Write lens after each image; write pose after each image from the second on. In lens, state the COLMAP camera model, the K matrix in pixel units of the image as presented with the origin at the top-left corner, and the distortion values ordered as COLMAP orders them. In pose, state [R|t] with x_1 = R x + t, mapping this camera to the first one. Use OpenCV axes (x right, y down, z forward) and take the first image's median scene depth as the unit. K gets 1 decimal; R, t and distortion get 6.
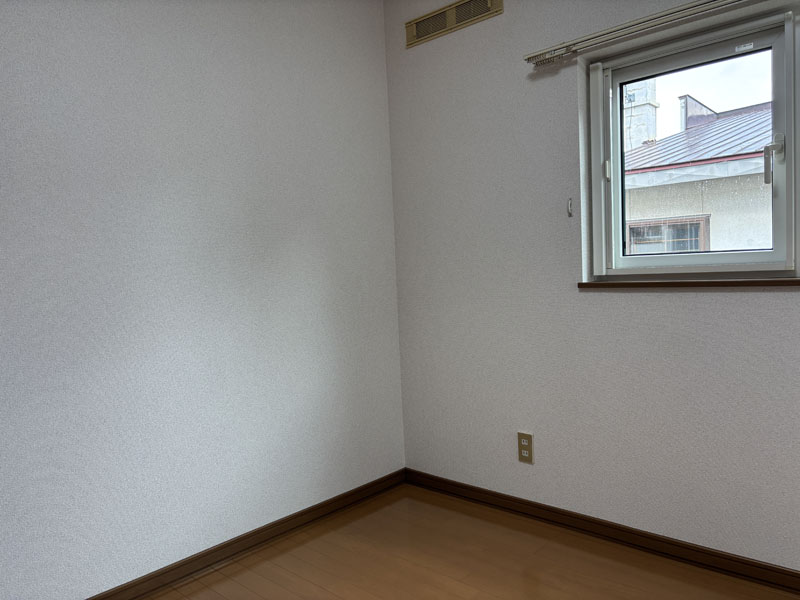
lens RADIAL K [[606.4, 0, 398.8], [0, 606.4, 304.3], [0, 0, 1]] dist [0.029172, -0.004803]
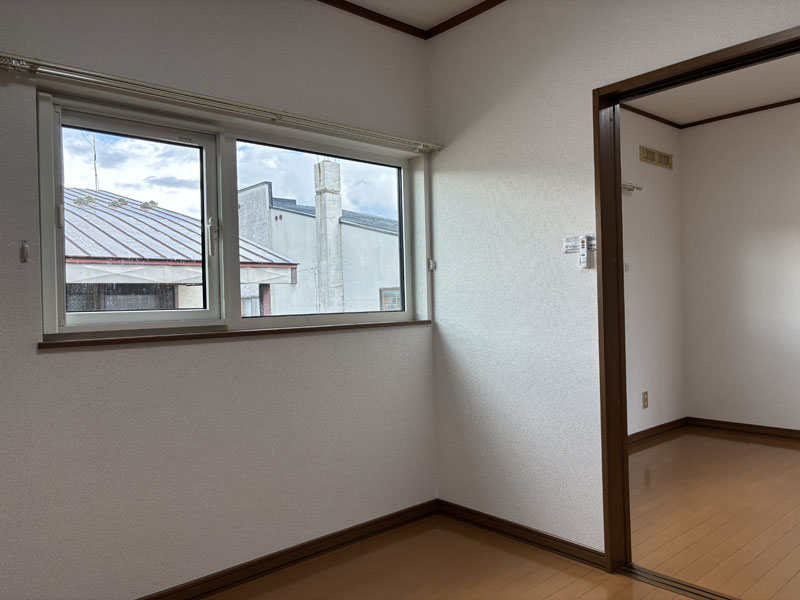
lens RADIAL K [[606.4, 0, 398.8], [0, 606.4, 304.3], [0, 0, 1]] dist [0.029172, -0.004803]
pose [[0.111225, 0.036136, 0.993138, -0.523628], [0.082017, 0.995596, -0.045410, -0.010655], [-0.990405, 0.086505, 0.107771, 0.458965]]
